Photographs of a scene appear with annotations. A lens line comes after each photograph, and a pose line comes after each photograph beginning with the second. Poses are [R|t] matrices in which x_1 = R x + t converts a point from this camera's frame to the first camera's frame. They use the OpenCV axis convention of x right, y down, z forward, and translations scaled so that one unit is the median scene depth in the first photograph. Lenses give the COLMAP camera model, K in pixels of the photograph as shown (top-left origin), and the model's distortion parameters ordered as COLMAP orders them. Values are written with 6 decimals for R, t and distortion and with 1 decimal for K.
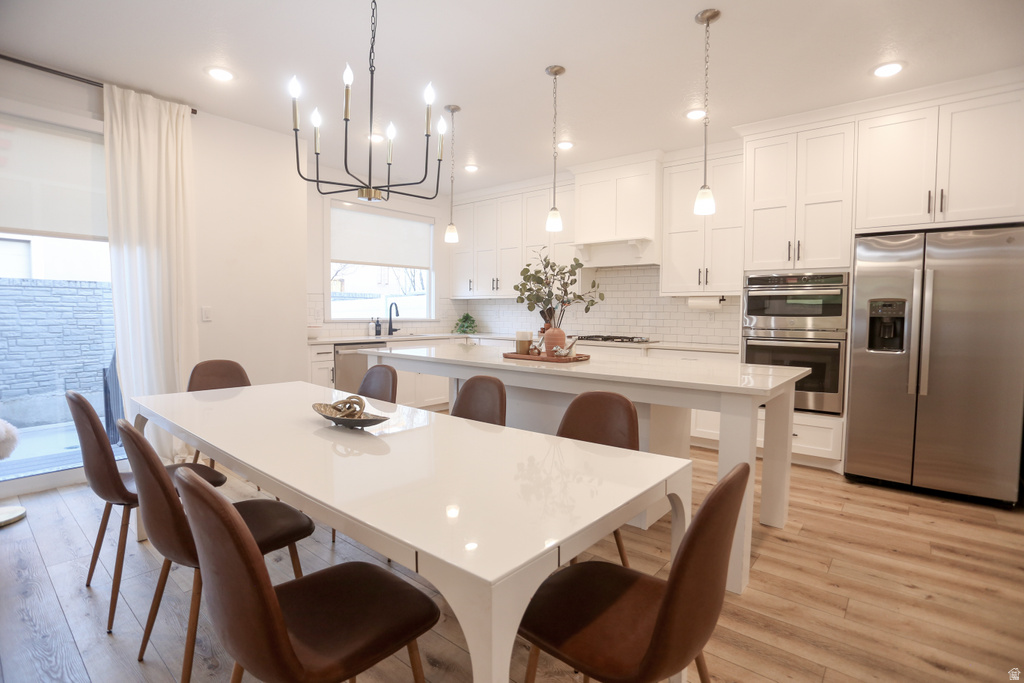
lens RADIAL K [[494.1, 0, 516.5], [0, 494.1, 340.5], [0, 0, 1]] dist [-0.066062, 0.025390]
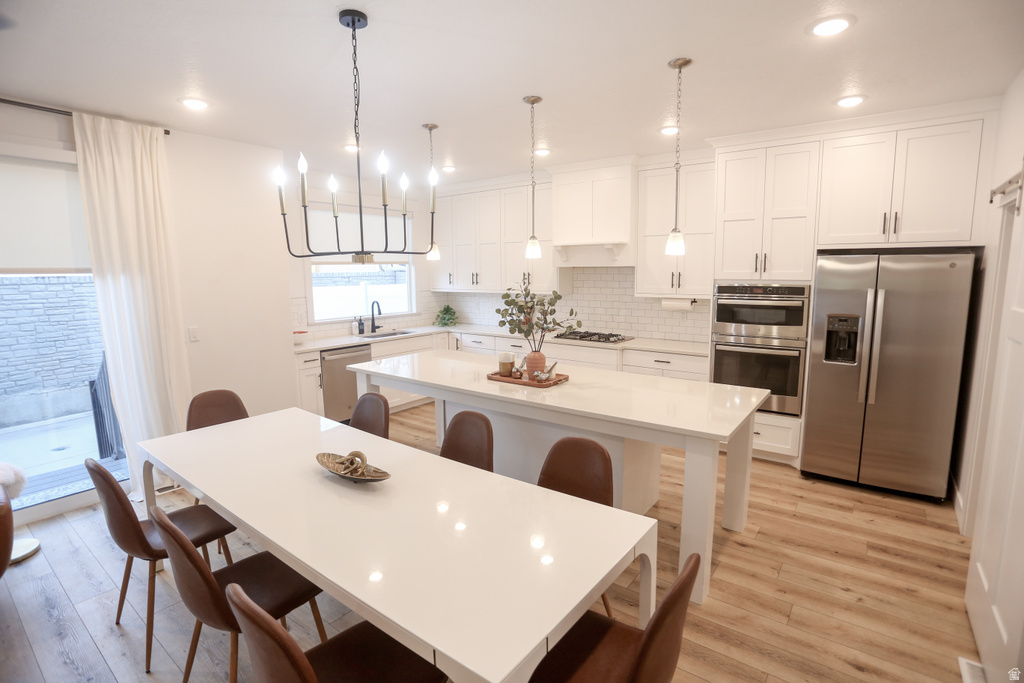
lens RADIAL K [[494.1, 0, 516.4], [0, 494.1, 340.6], [0, 0, 1]] dist [-0.066062, 0.025390]
pose [[0.998826, -0.022658, 0.042816, -0.007461], [0.019057, 0.996390, 0.082727, -0.119140], [-0.044536, -0.081814, 0.995652, -0.046393]]
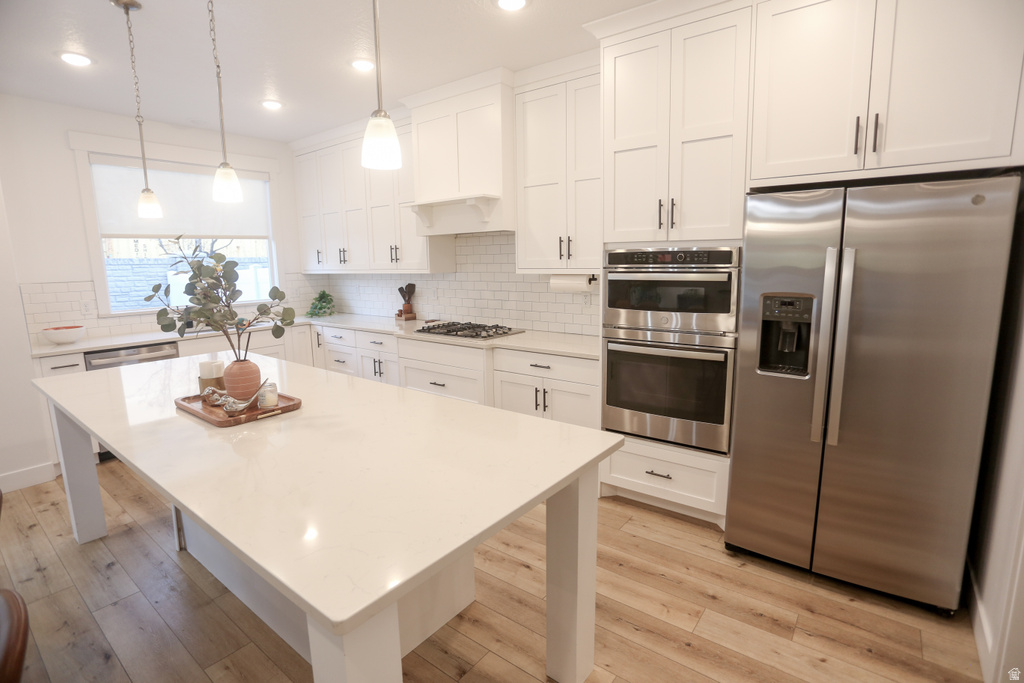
lens RADIAL K [[494.1, 0, 516.4], [0, 494.1, 340.8], [0, 0, 1]] dist [-0.066062, 0.025390]
pose [[0.998959, -0.031408, 0.033082, 0.353881], [0.027730, 0.993946, 0.106316, -0.092602], [-0.036221, -0.105288, 0.993782, 0.331063]]
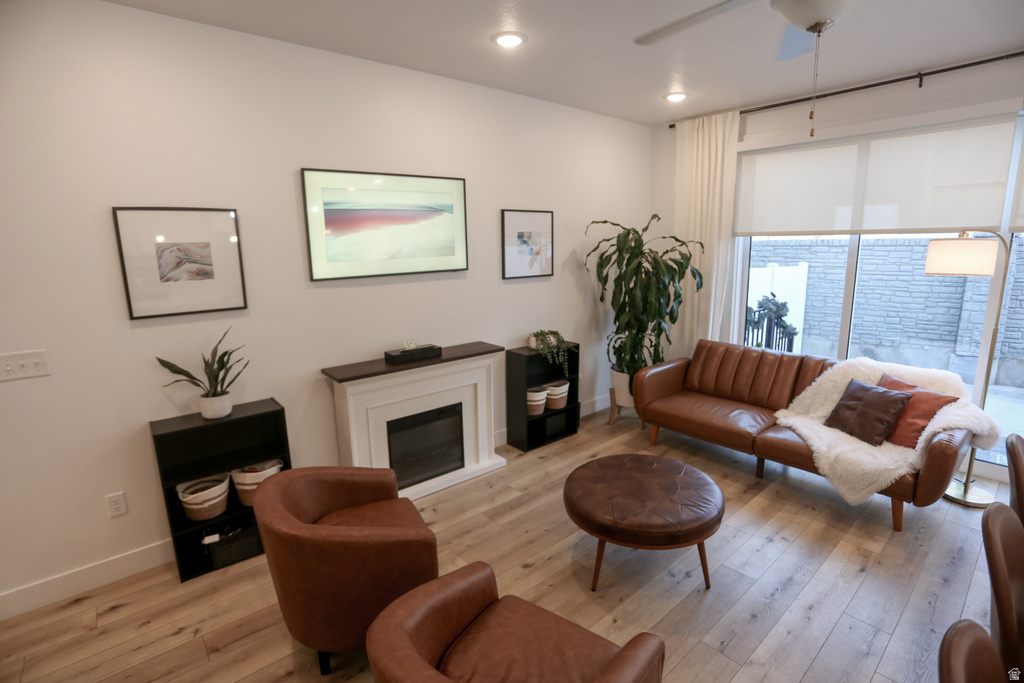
lens RADIAL K [[494.1, 0, 514.4], [0, 494.1, 337.8], [0, 0, 1]] dist [-0.066062, 0.025390]
pose [[-0.159917, 0.178197, -0.970913, 0.079319], [-0.038308, 0.981710, 0.186489, -0.122692], [0.986387, 0.067016, -0.150166, 0.056377]]
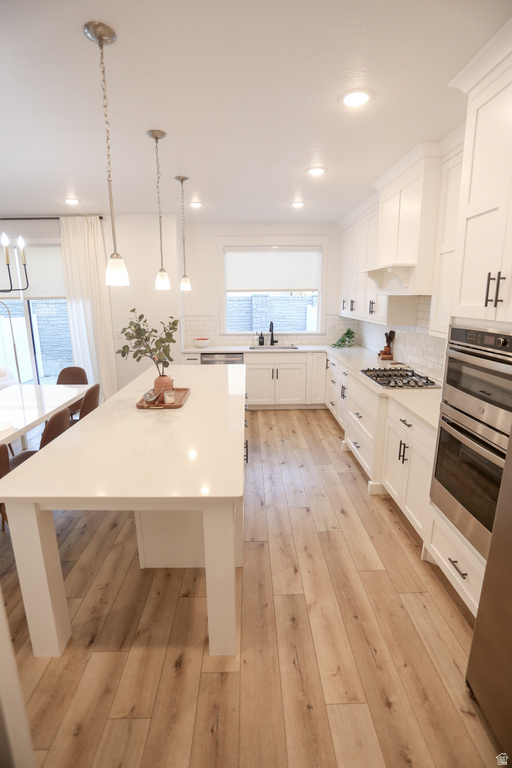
lens RADIAL K [[370.6, 0, 254.5], [0, 370.6, 379.6], [0, 0, 1]] dist [-0.066062, 0.025390]
pose [[0.652374, 0.154301, -0.742024, 0.753043], [-0.031693, 0.983754, 0.176703, -0.153852], [0.757234, -0.091760, 0.646665, 0.521834]]
